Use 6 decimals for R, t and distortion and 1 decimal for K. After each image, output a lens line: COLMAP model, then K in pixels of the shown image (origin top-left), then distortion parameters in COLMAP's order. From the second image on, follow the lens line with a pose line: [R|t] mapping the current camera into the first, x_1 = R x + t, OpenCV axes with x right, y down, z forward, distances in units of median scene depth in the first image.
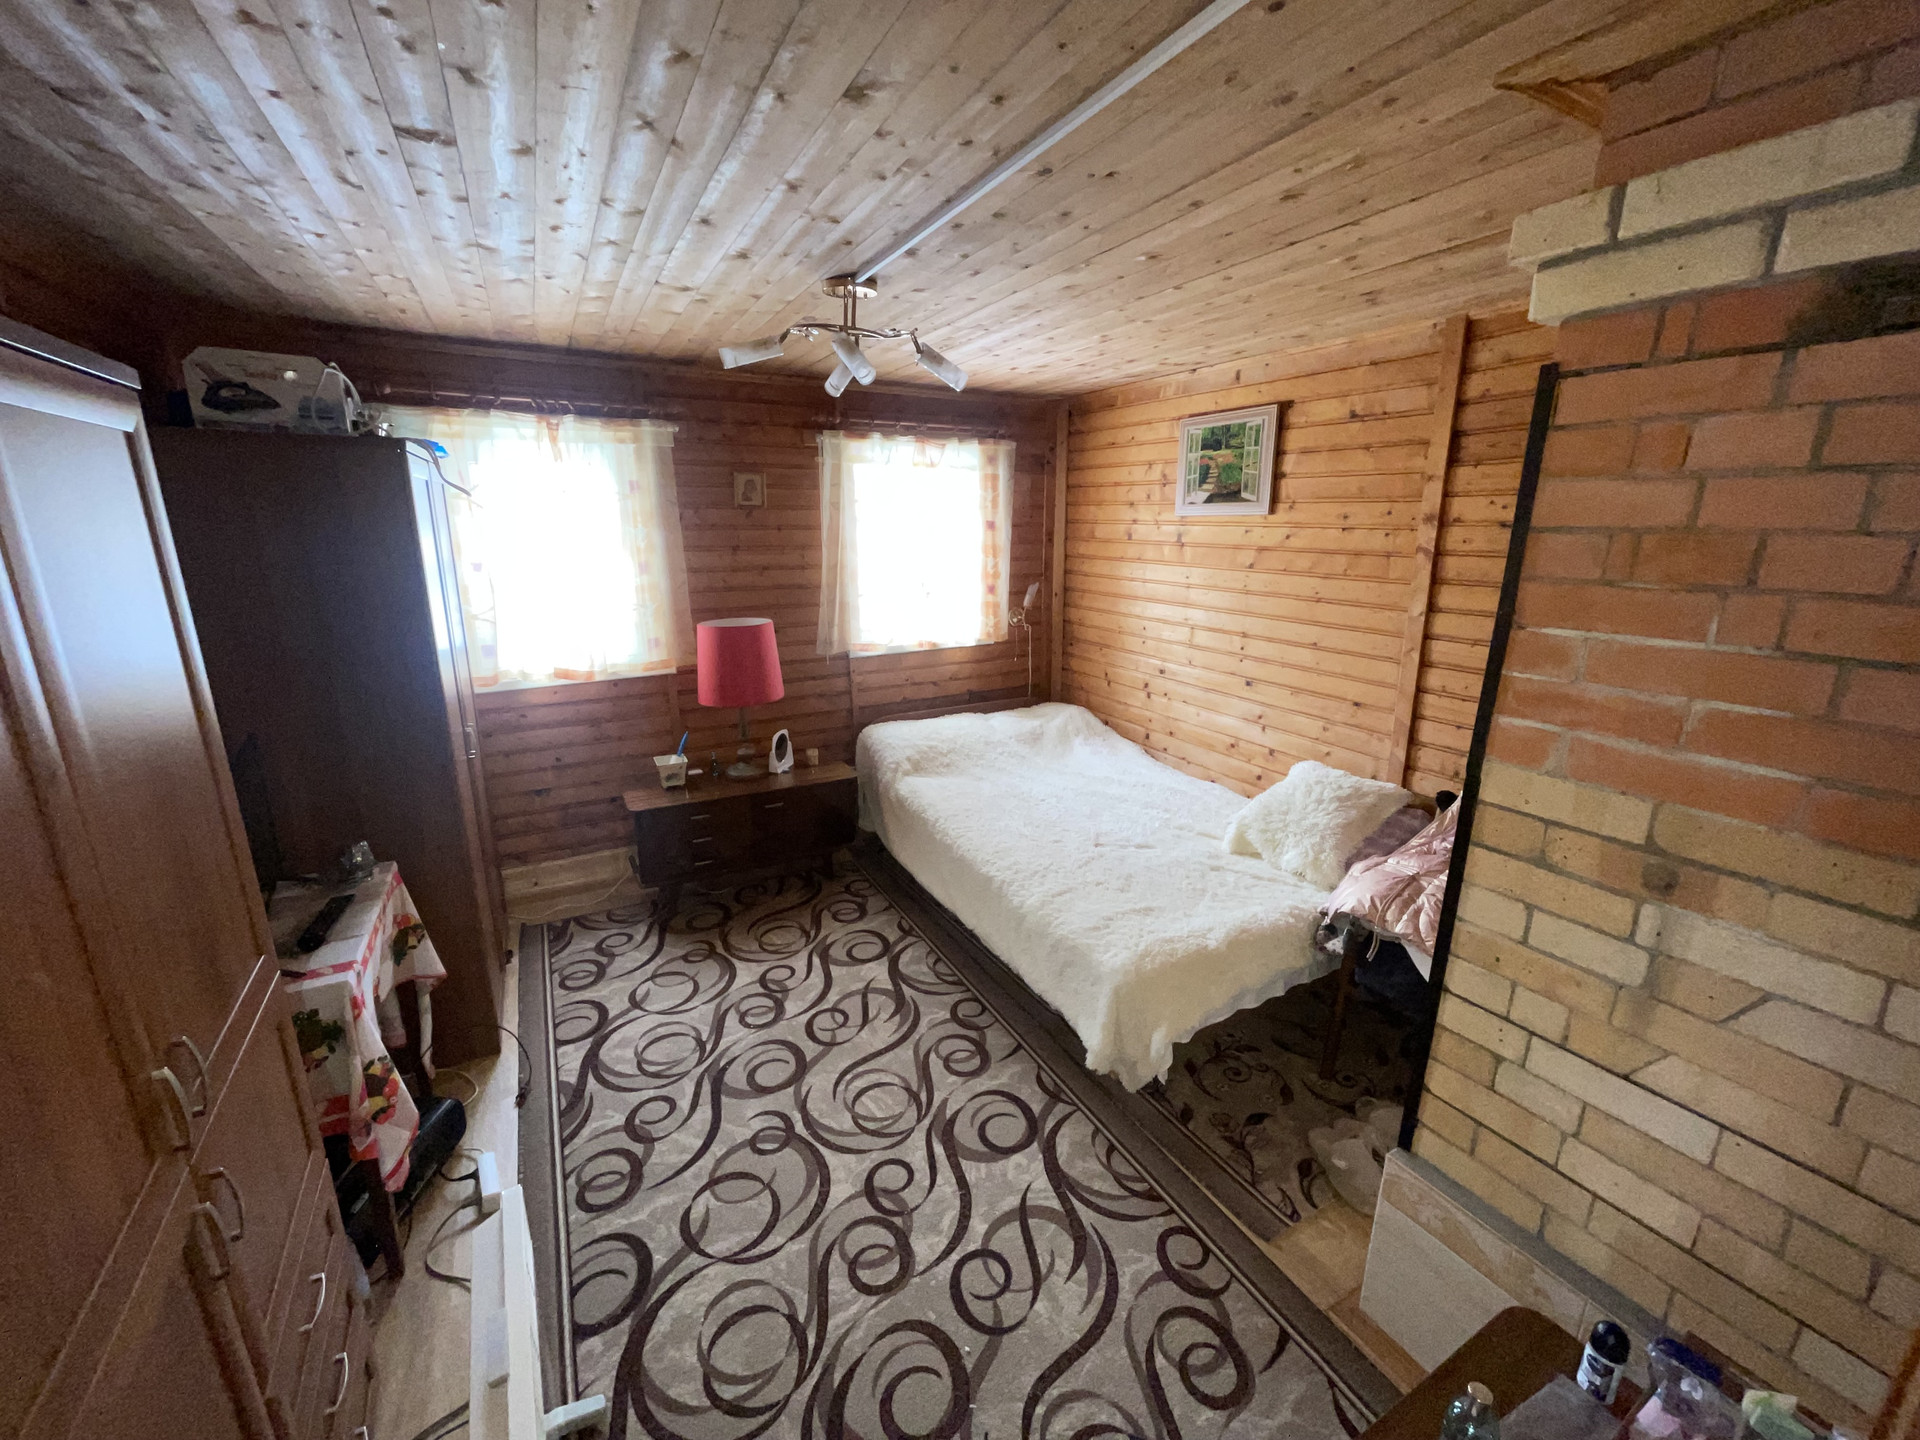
lens RADIAL K [[778.6, 0, 954.9], [0, 778.6, 719.5], [0, 0, 1]] dist [-0.001027, 0.001272]
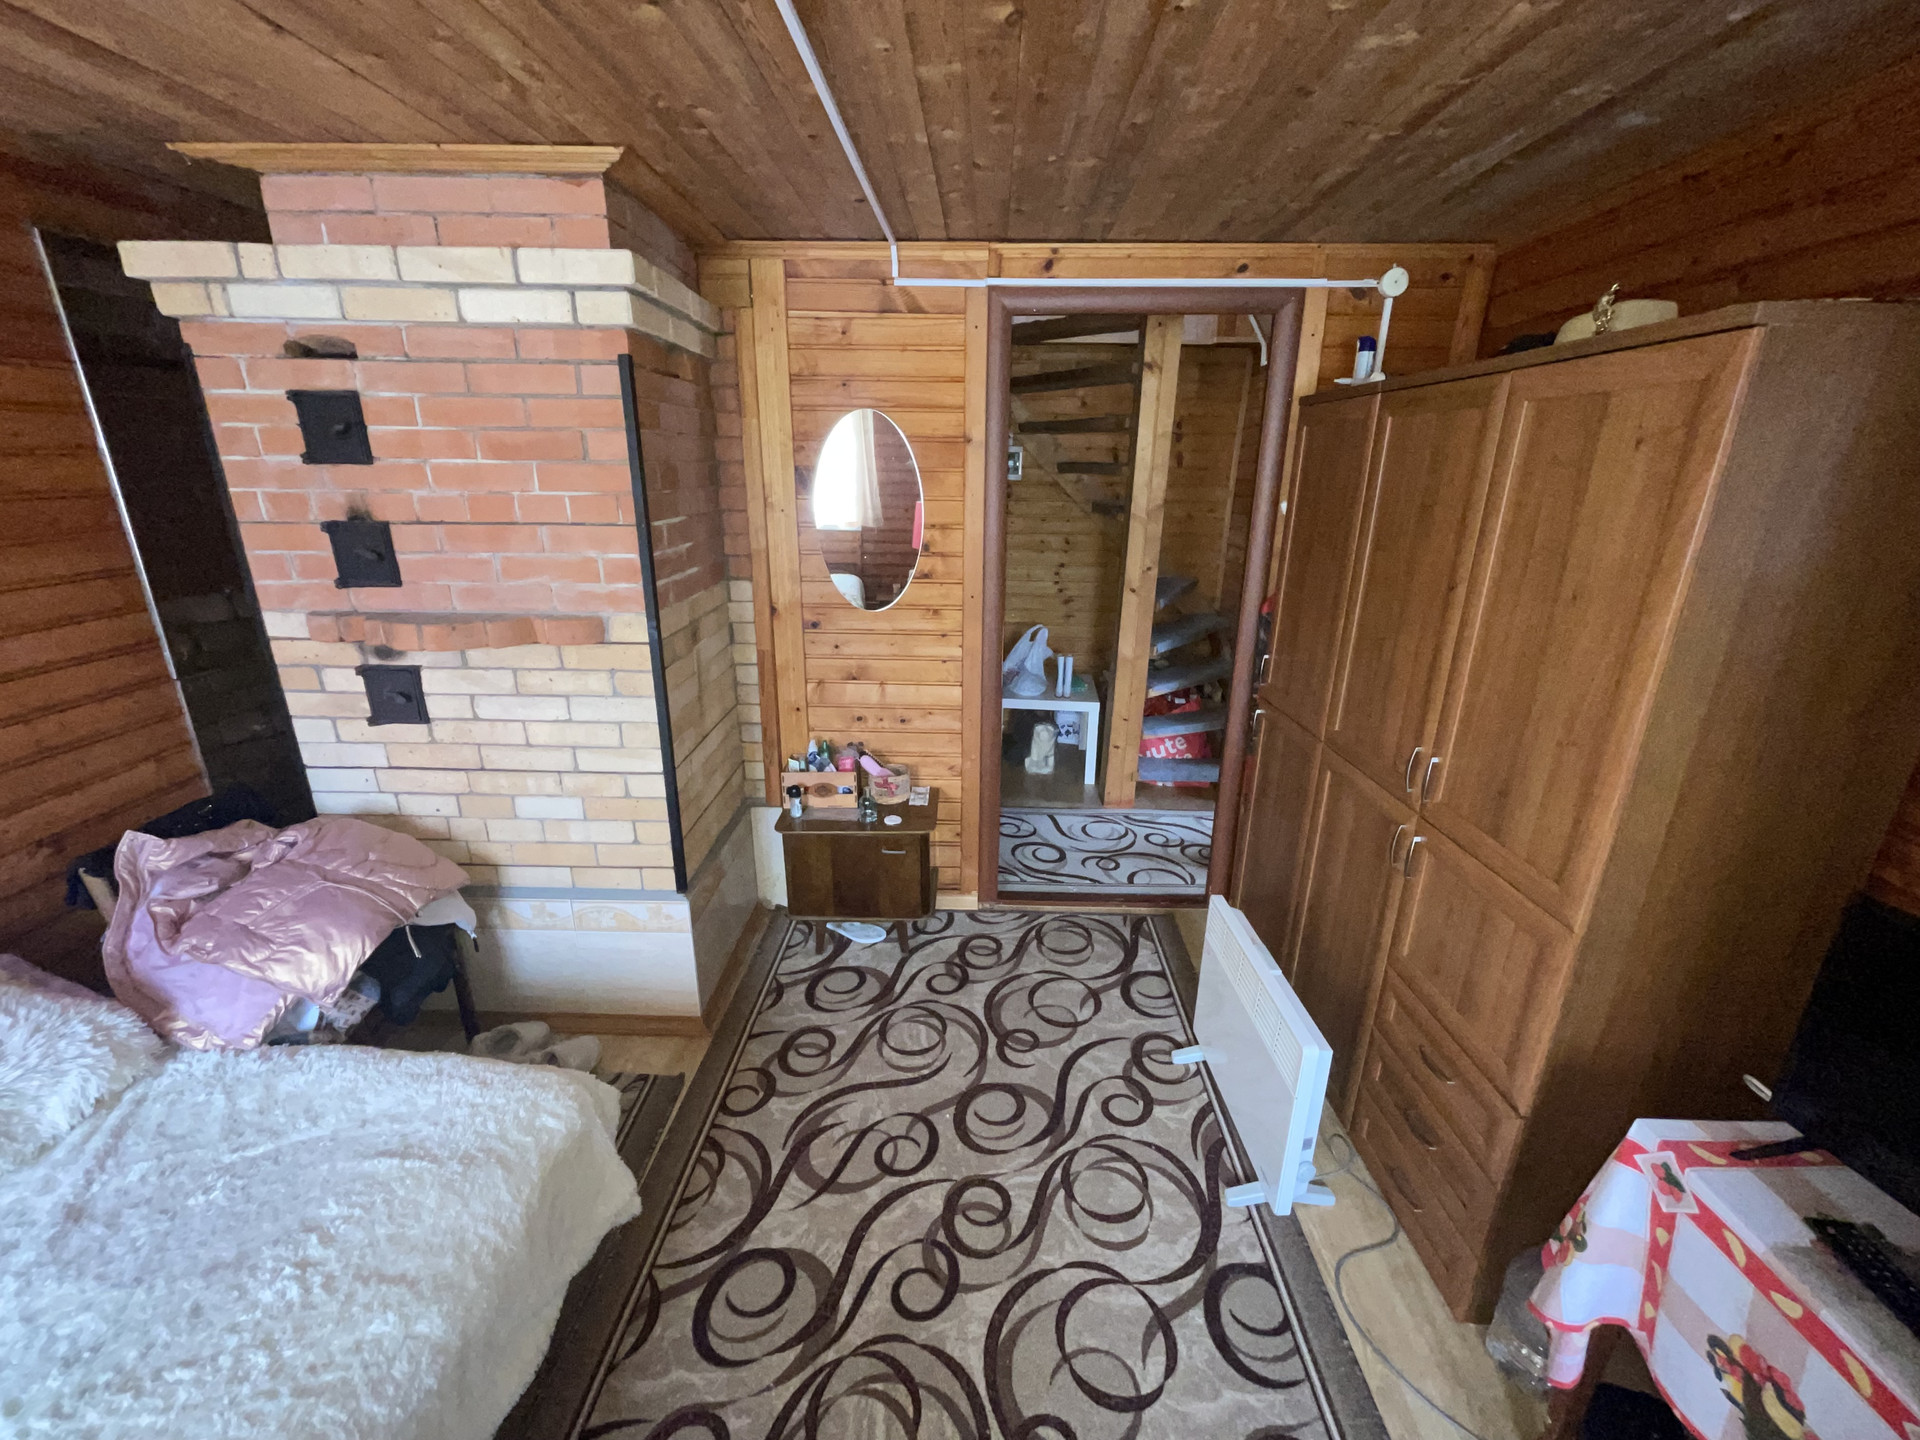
lens RADIAL K [[778.6, 0, 957.8], [0, 778.6, 721.5], [0, 0, 1]] dist [-0.001027, 0.001272]
pose [[-0.862456, -0.170093, 0.476695, -0.391695], [0.115524, 0.850822, 0.512598, -0.316862], [-0.492772, 0.497163, -0.714146, 1.239886]]
